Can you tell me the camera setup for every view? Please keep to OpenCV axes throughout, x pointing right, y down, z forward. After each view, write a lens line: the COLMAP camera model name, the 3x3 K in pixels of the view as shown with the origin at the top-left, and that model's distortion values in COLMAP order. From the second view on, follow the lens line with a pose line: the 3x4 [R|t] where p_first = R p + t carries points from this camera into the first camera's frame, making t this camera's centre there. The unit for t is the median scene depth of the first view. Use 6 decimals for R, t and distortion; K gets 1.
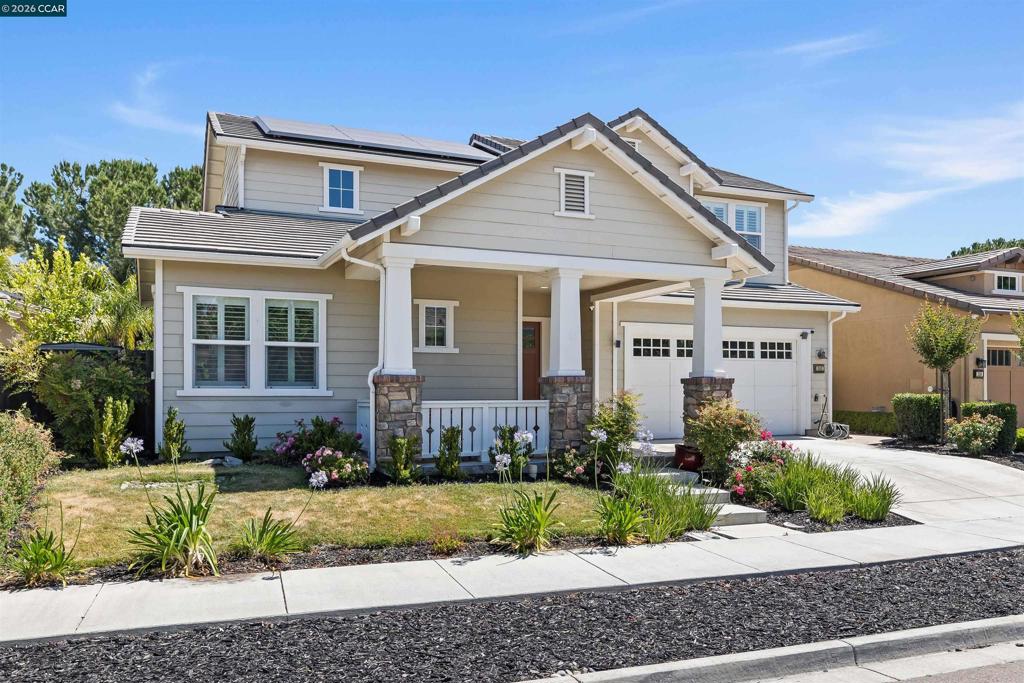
lens RADIAL K [[787.9, 0, 532.7], [0, 787.9, 392.1], [0, 0, 1]] dist [0.001893, 0.003701]
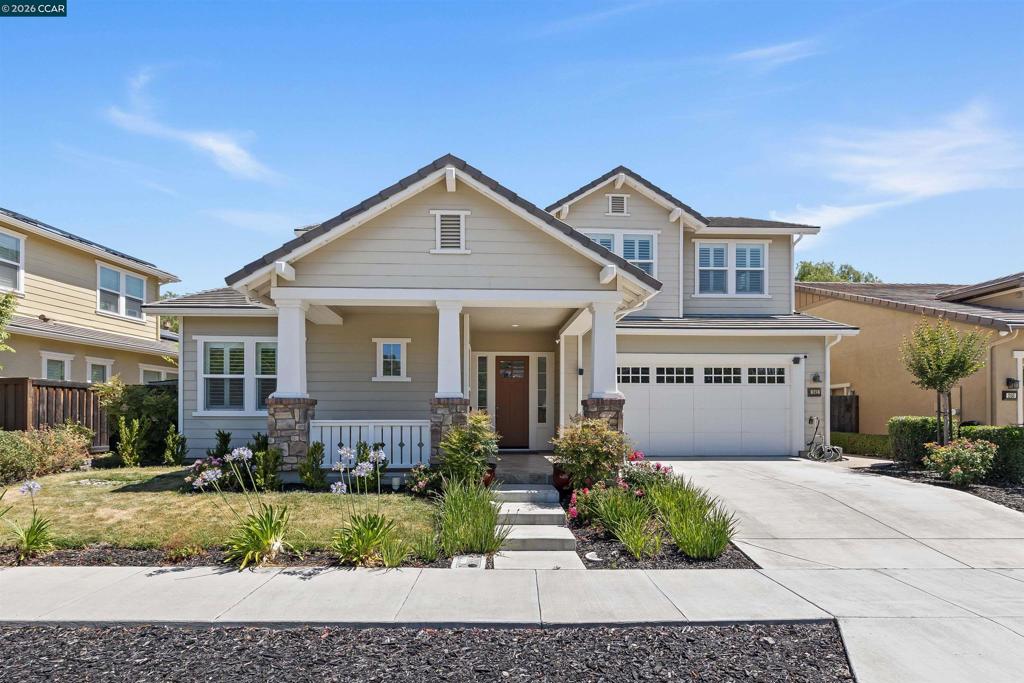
lens RADIAL K [[544.5, 0, 506.4], [0, 544.5, 412.0], [0, 0, 1]] dist [0.002755, -0.000225]
pose [[0.936109, -0.002217, -0.351704, 0.336843], [-0.001481, 0.999946, -0.010245, 0.005746], [0.351708, 0.010112, 0.936055, 0.273153]]
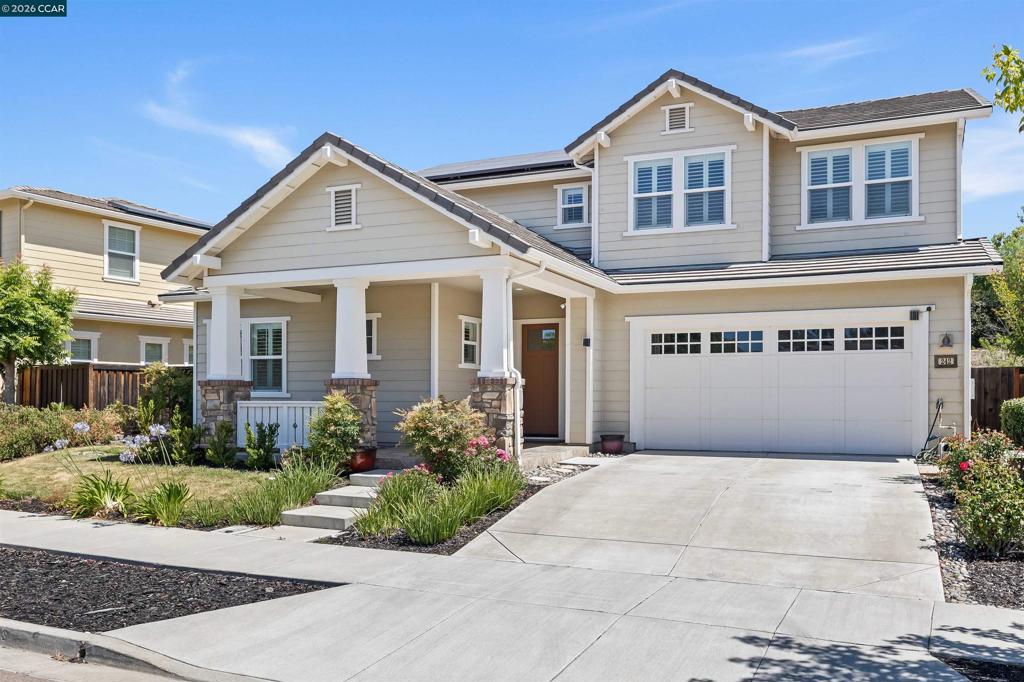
lens RADIAL K [[787.9, 0, 532.7], [0, 787.9, 391.6], [0, 0, 1]] dist [0.001893, 0.003701]
pose [[0.705091, -0.003487, -0.709108, 0.848377], [-0.002735, 0.999967, -0.007637, 0.003914], [0.709112, 0.007324, 0.705058, 0.369463]]
